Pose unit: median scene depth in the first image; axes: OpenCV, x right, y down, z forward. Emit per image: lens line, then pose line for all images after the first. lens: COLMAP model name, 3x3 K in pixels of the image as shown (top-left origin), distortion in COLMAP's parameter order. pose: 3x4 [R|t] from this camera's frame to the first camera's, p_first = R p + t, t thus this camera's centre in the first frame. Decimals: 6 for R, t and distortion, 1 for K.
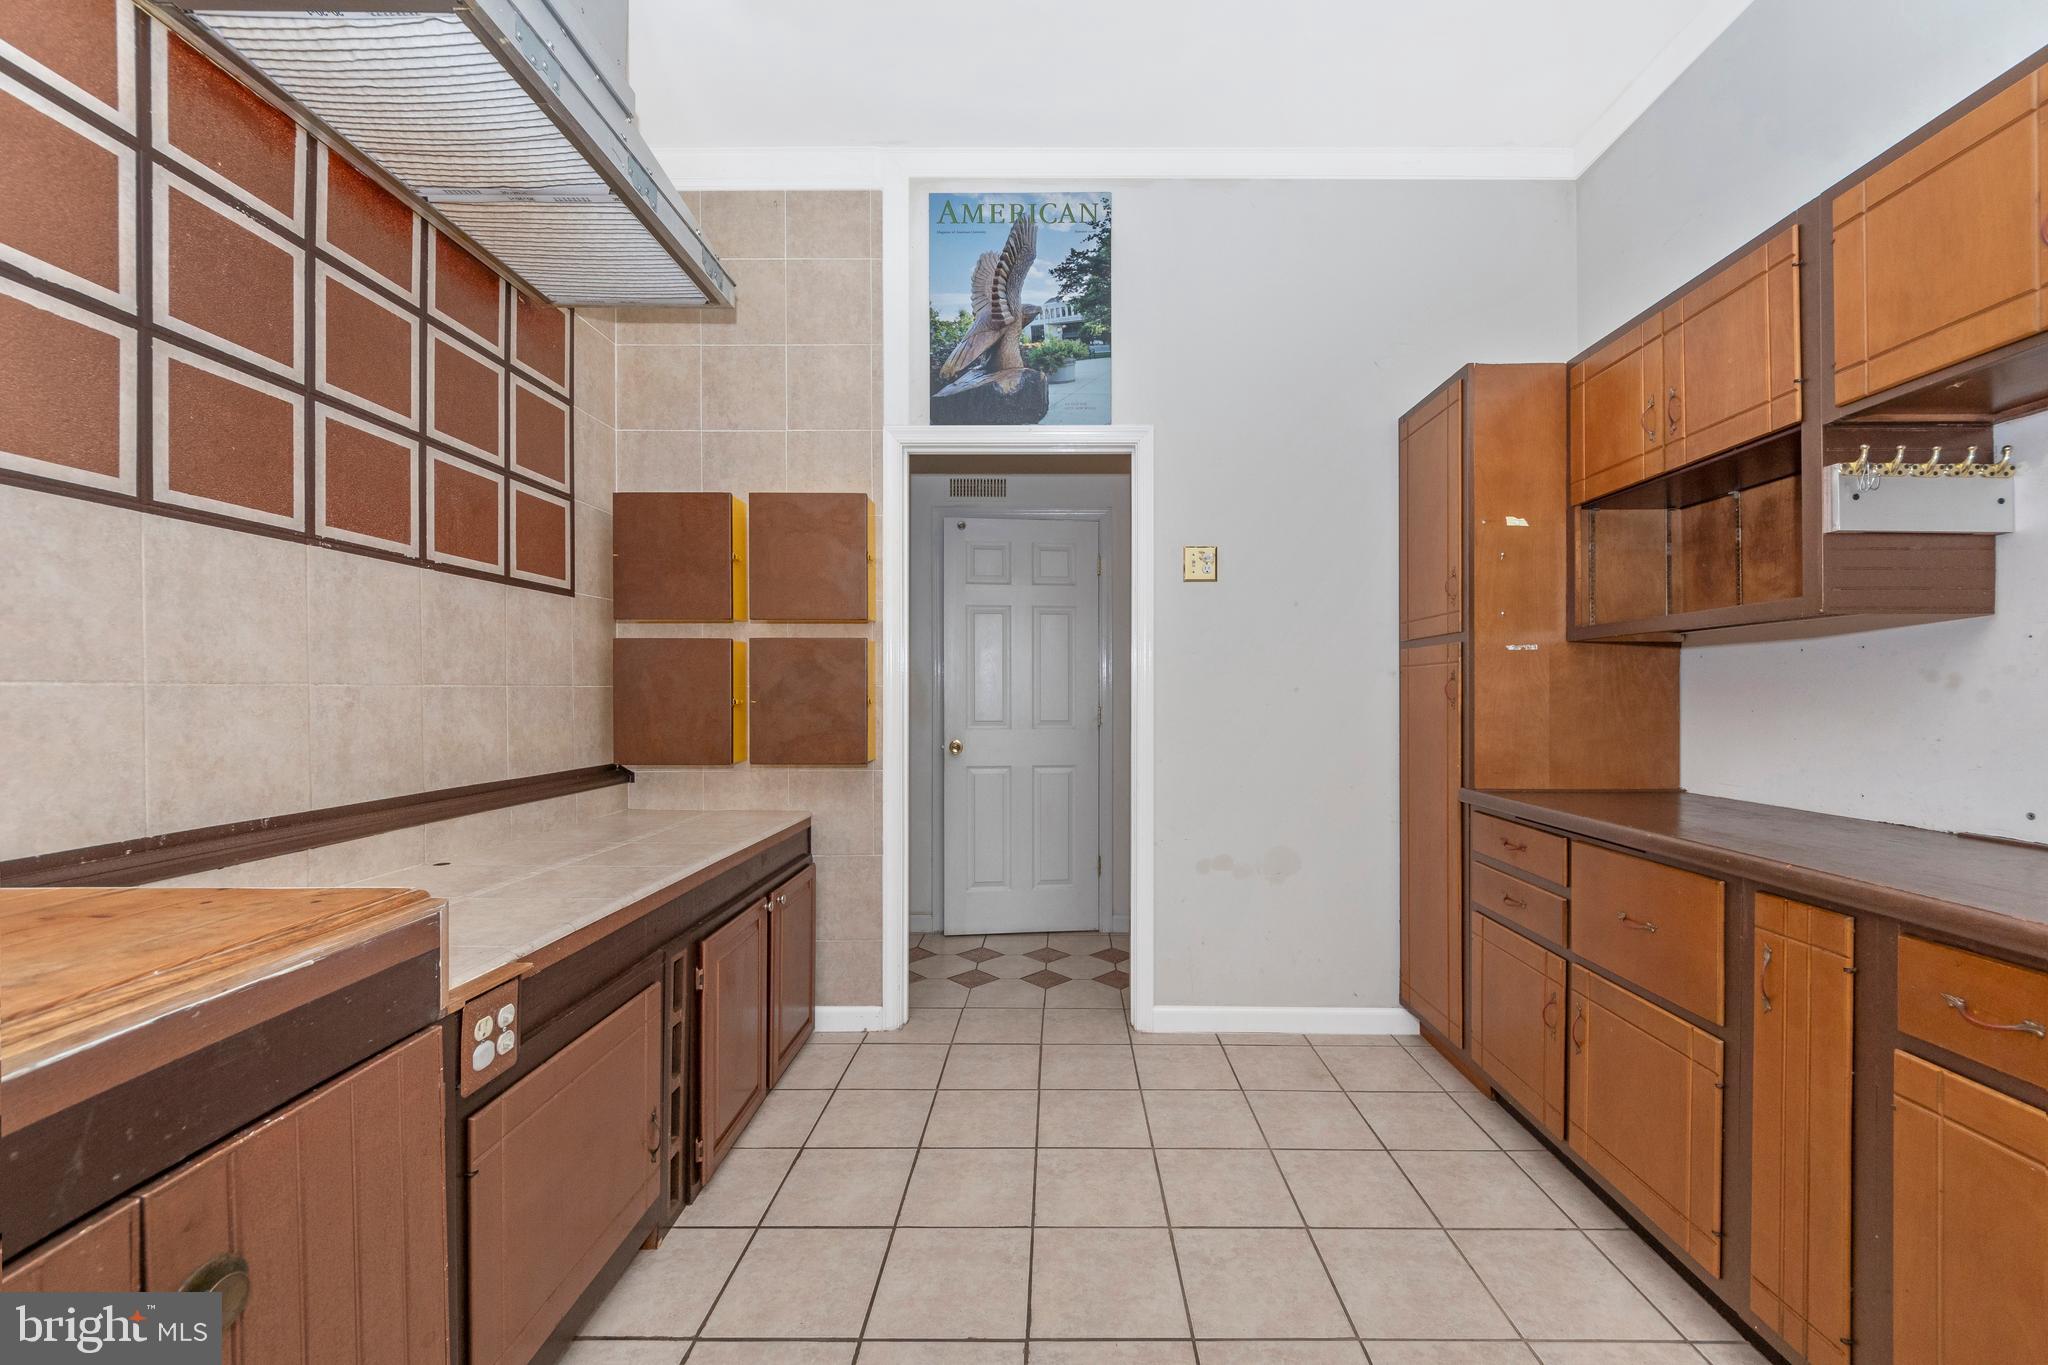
lens RADIAL K [[780.9, 0, 1040.7], [0, 780.9, 687.7], [0, 0, 1]] dist [0.012100, -0.000417]
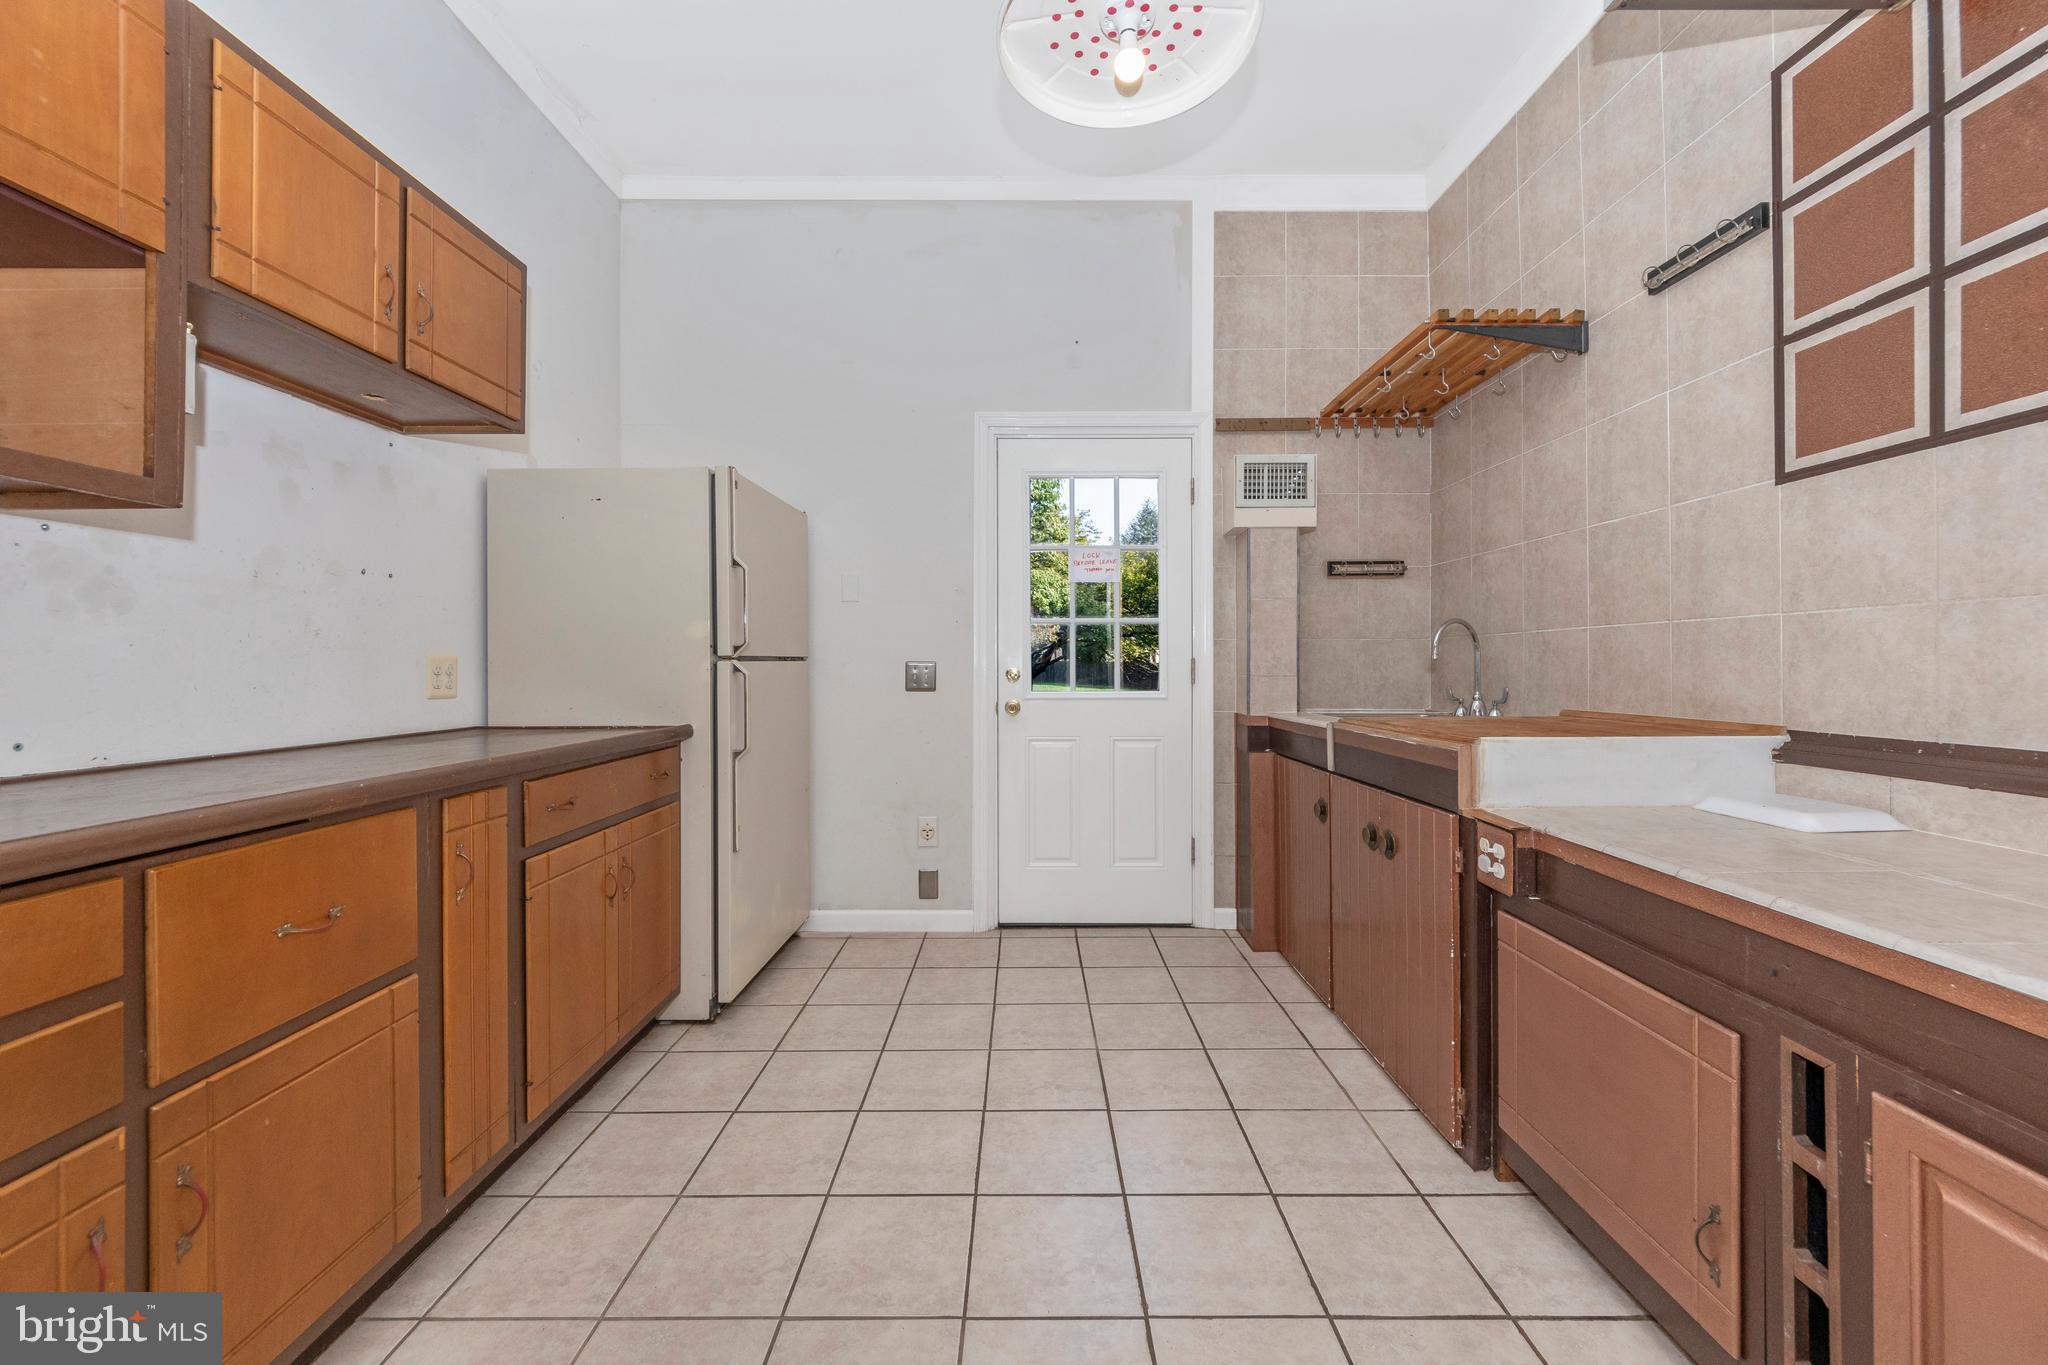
lens RADIAL K [[780.9, 0, 1015.1], [0, 780.9, 669.2], [0, 0, 1]] dist [0.012100, -0.000417]
pose [[-0.999997, 0.001695, -0.001743, 0.147018], [0.001696, 0.999999, -0.000205, 0.084640], [0.001743, -0.000208, -0.999998, 2.077009]]
